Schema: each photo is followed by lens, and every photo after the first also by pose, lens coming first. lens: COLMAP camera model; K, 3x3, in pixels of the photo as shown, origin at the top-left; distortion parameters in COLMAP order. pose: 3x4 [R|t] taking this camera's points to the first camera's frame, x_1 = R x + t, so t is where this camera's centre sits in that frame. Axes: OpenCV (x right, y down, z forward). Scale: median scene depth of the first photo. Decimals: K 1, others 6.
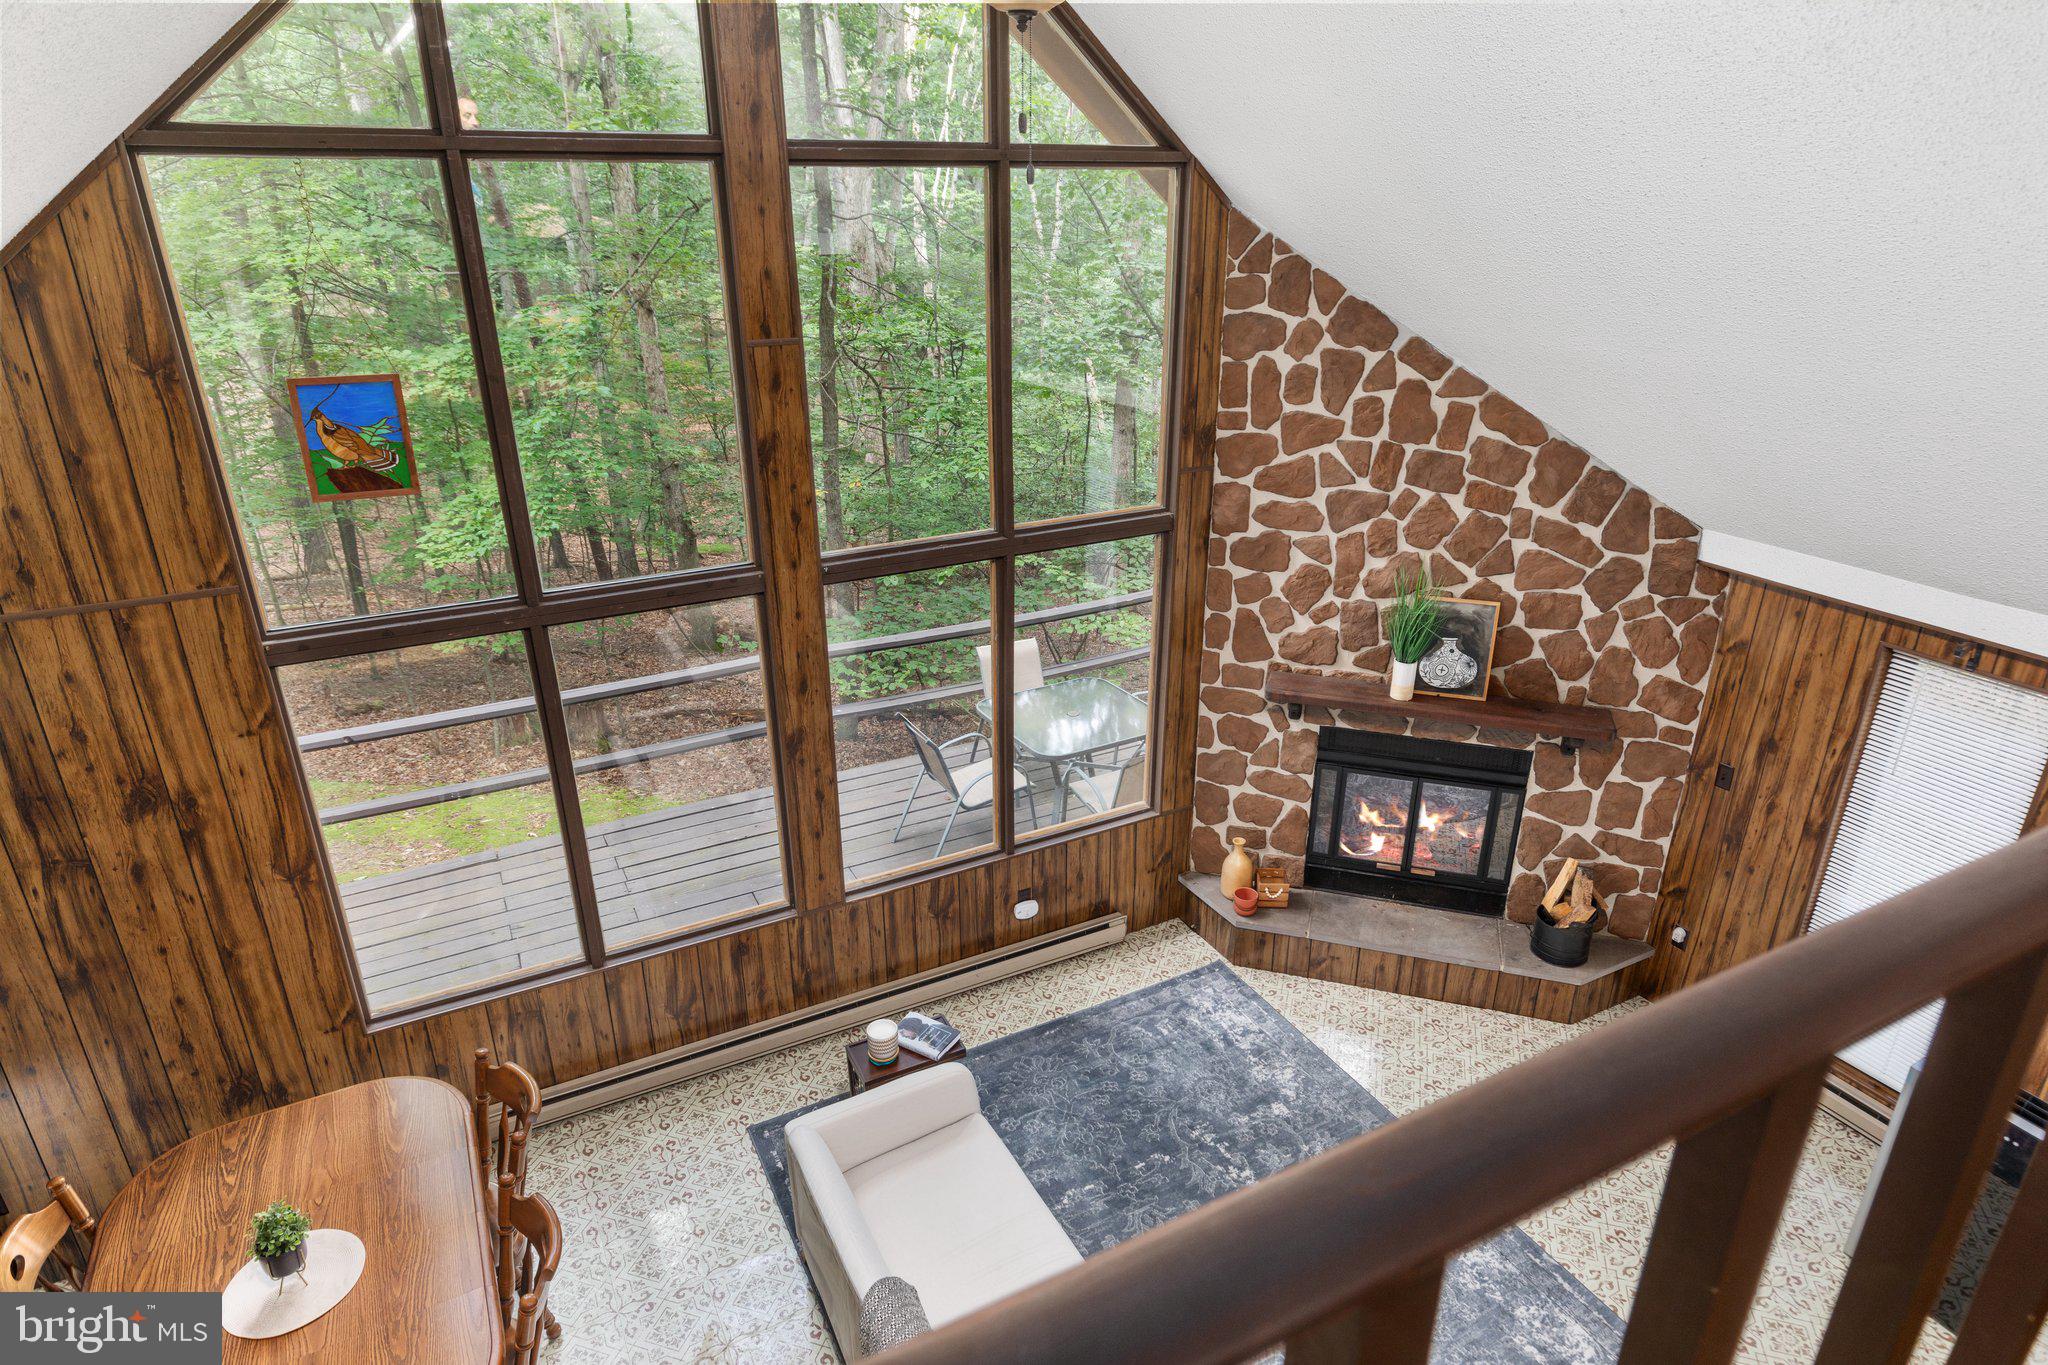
lens RADIAL K [[1153.9, 0, 1030.2], [0, 1153.9, 681.0], [0, 0, 1]] dist [0.001798, -0.000419]
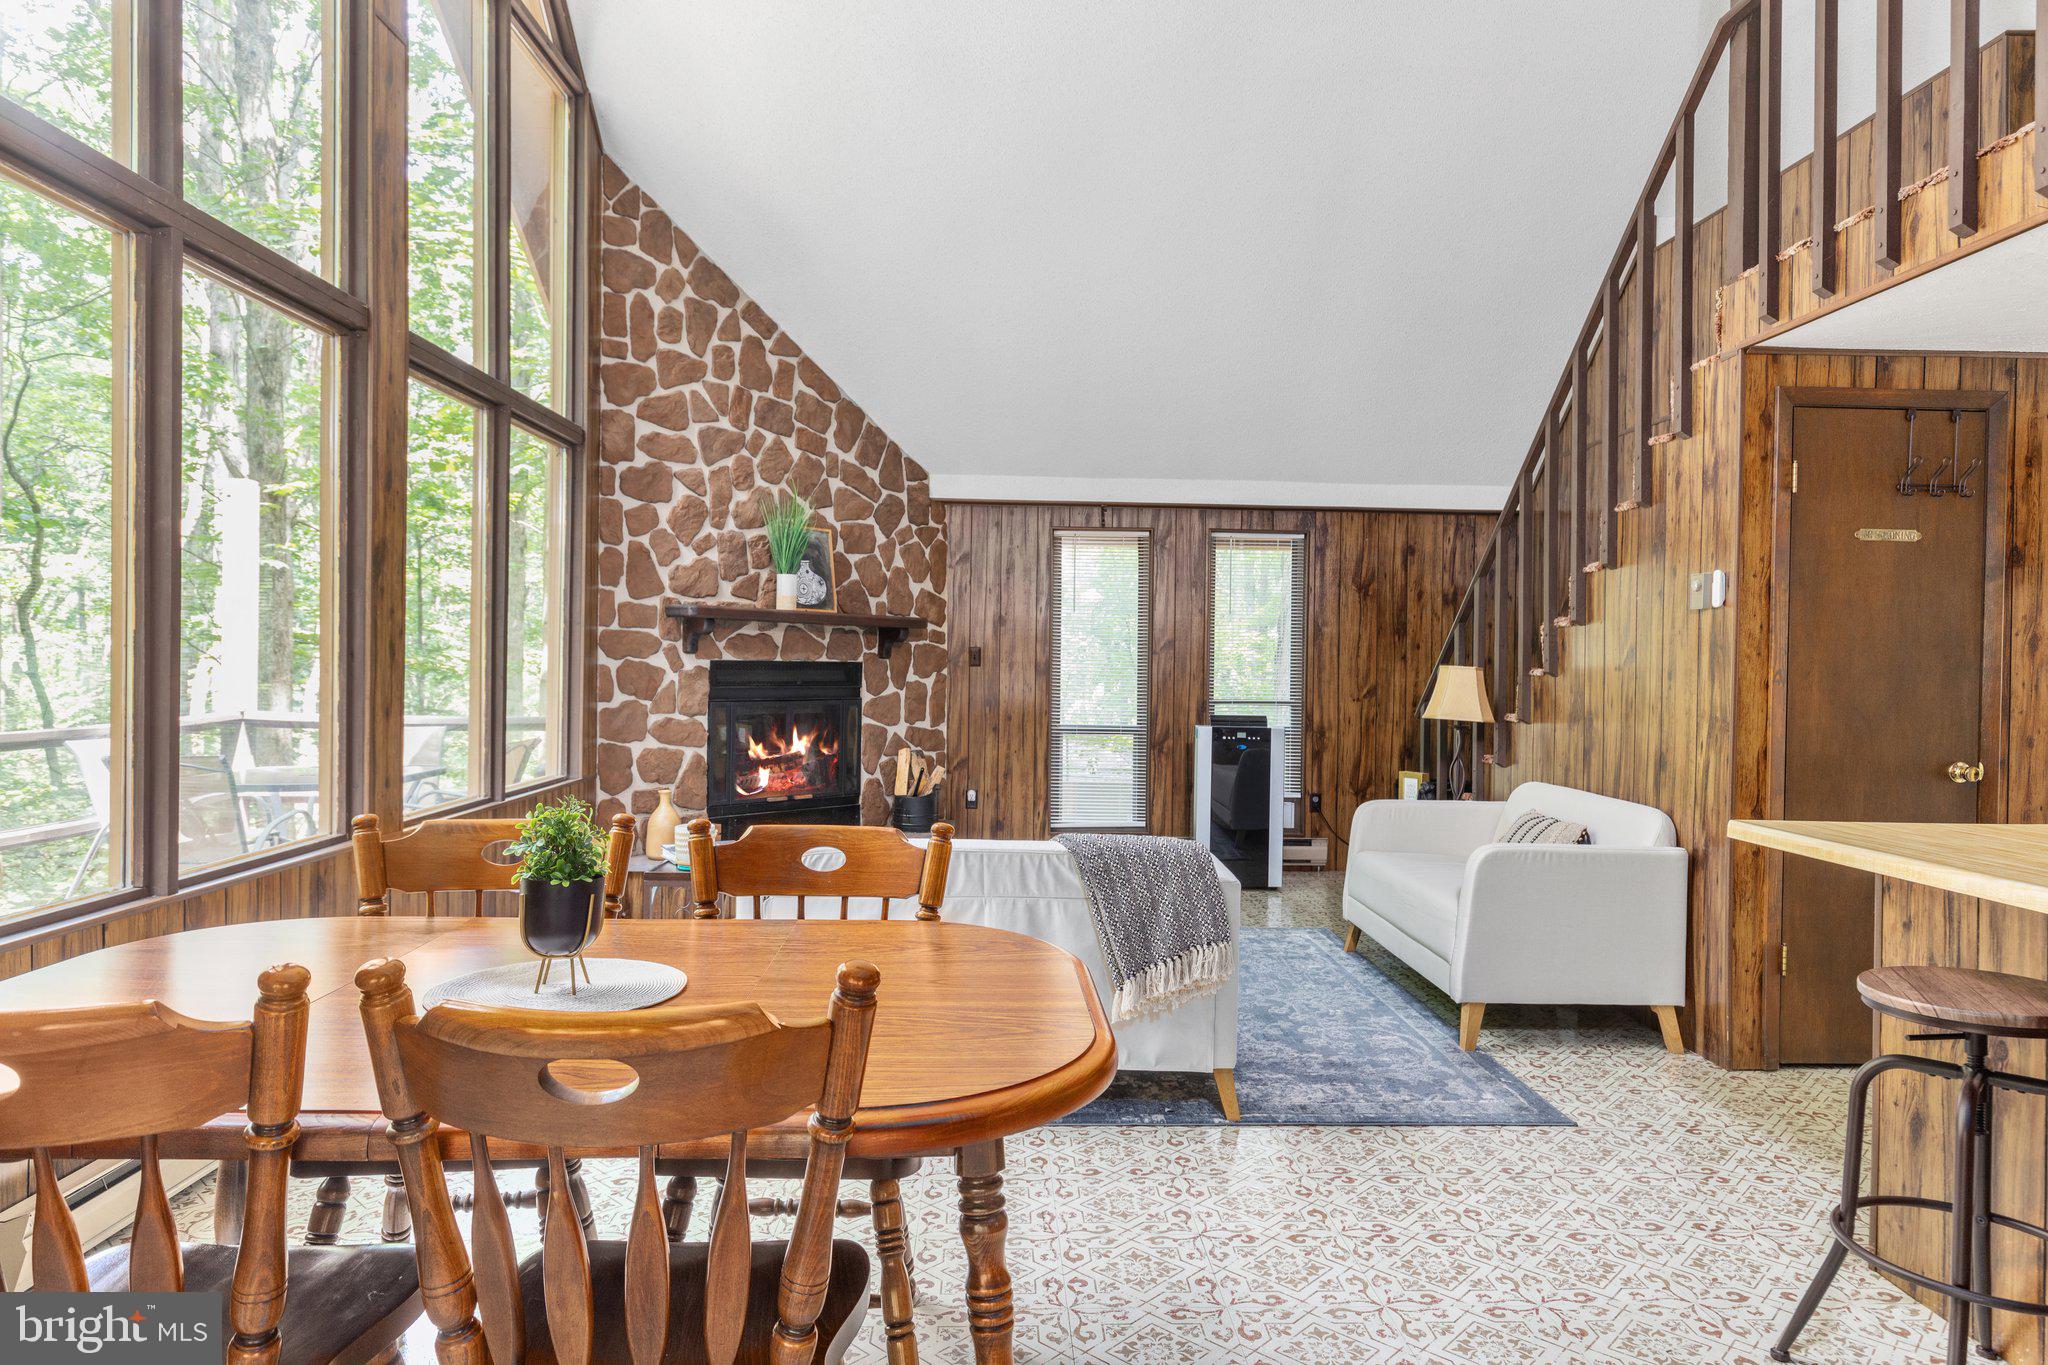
lens RADIAL K [[1244.8, 0, 1020.5], [0, 1244.8, 671.1], [0, 0, 1]] dist [0.005081, 0.000414]
pose [[0.443799, 0.001802, 0.896125, -0.663825], [0.331069, 0.928921, -0.165827, 0.347348], [-0.832728, 0.370272, 0.411658, 0.348671]]
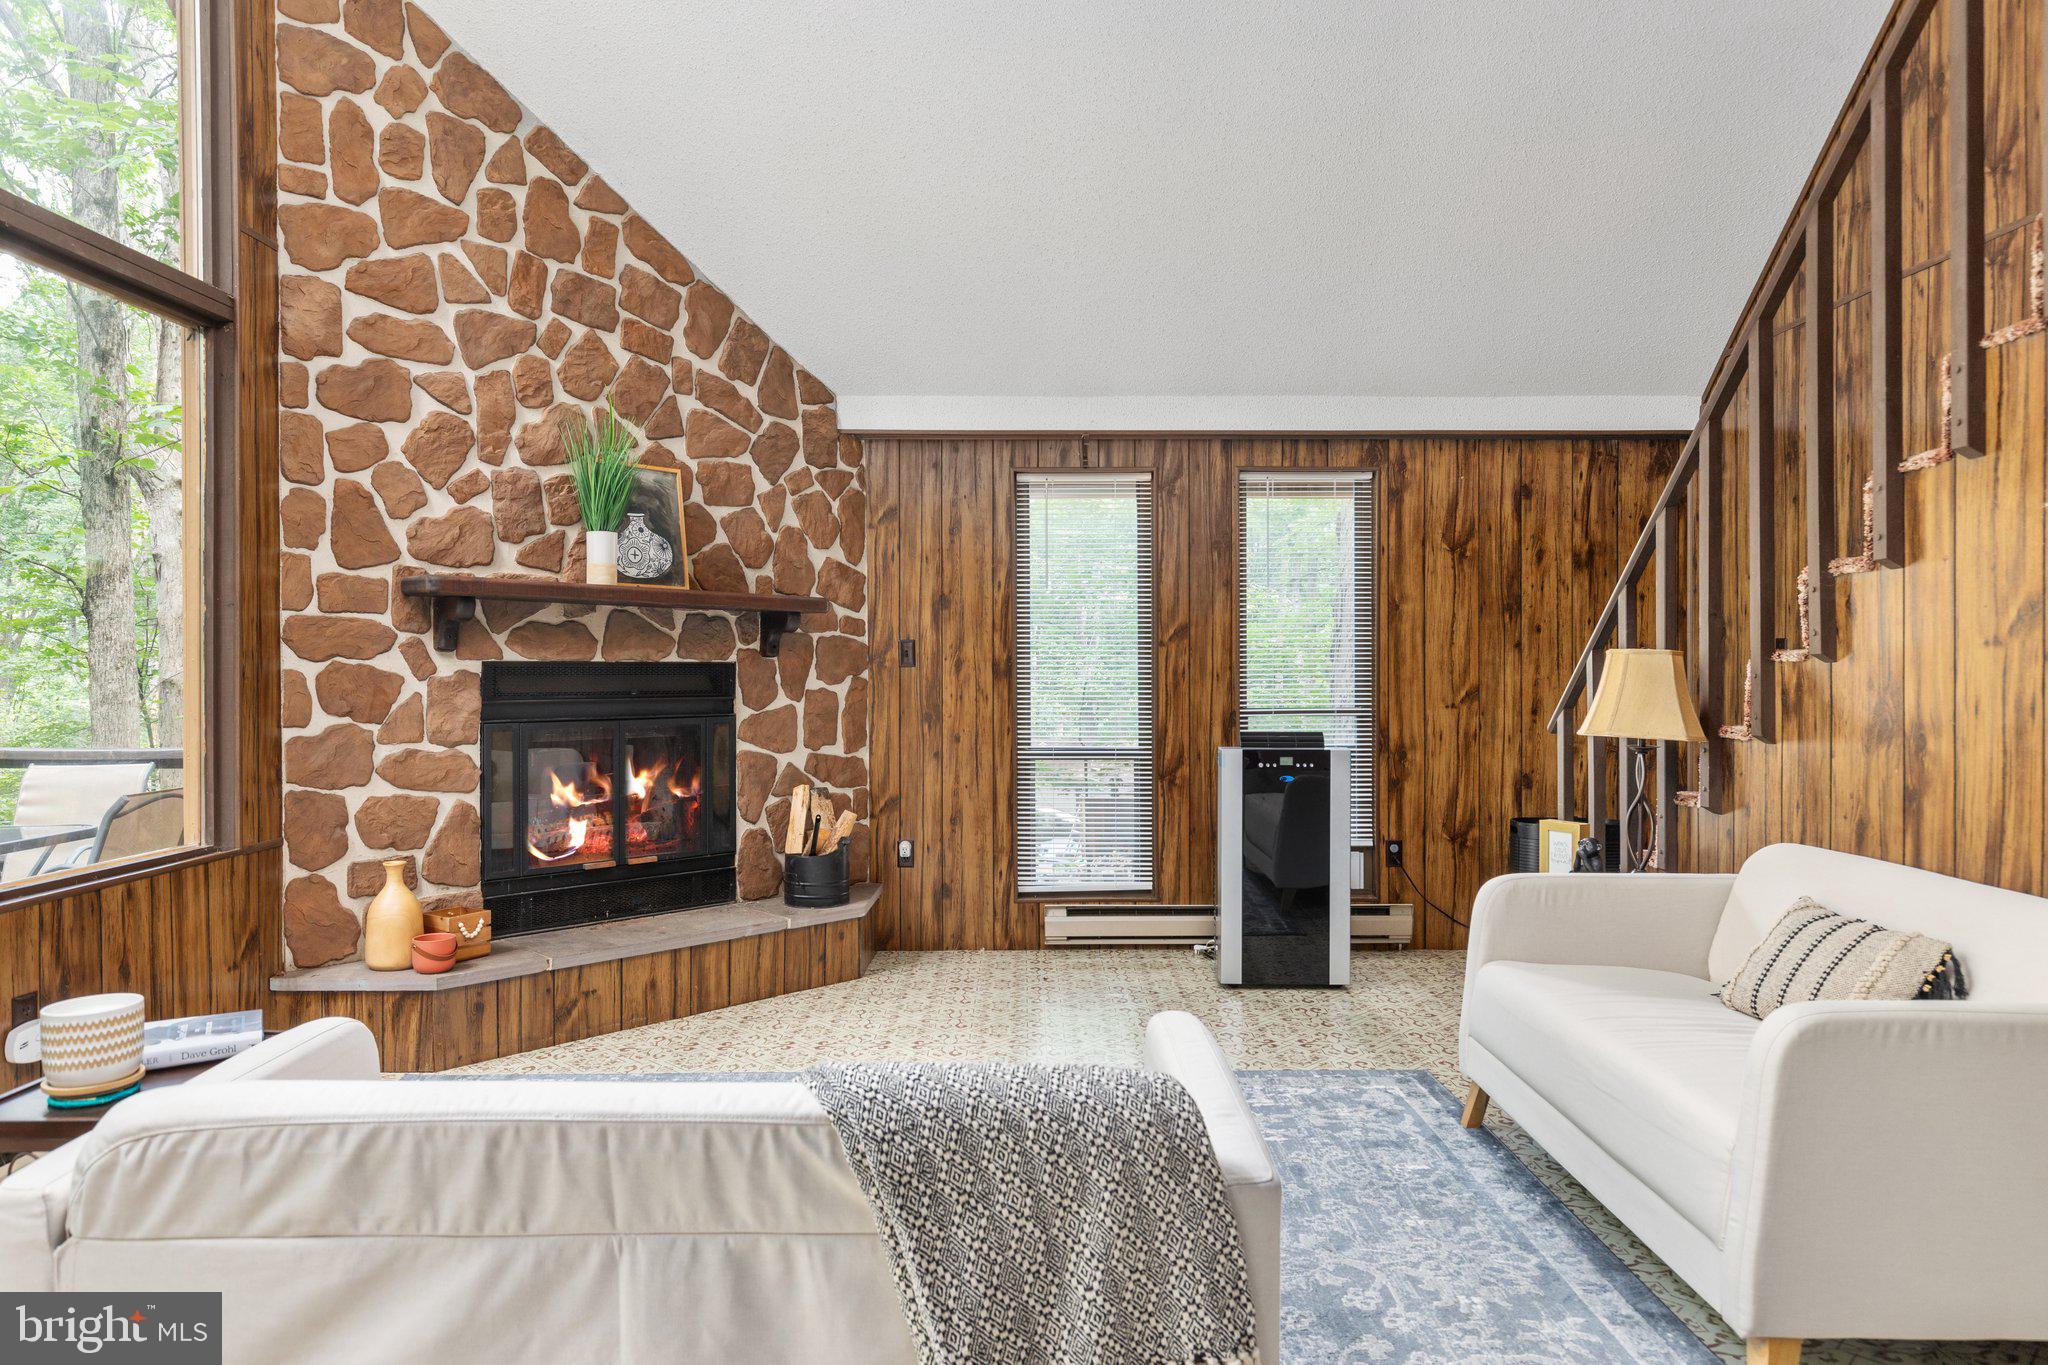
lens RADIAL K [[1283.4, 0, 1020.2], [0, 1283.4, 682.8], [0, 0, 1]] dist [0.004706, -0.002320]
pose [[0.471141, -0.007373, 0.882027, -0.288411], [0.339961, 0.924228, -0.173867, 0.313246], [-0.813912, 0.381771, 0.437948, 0.450120]]
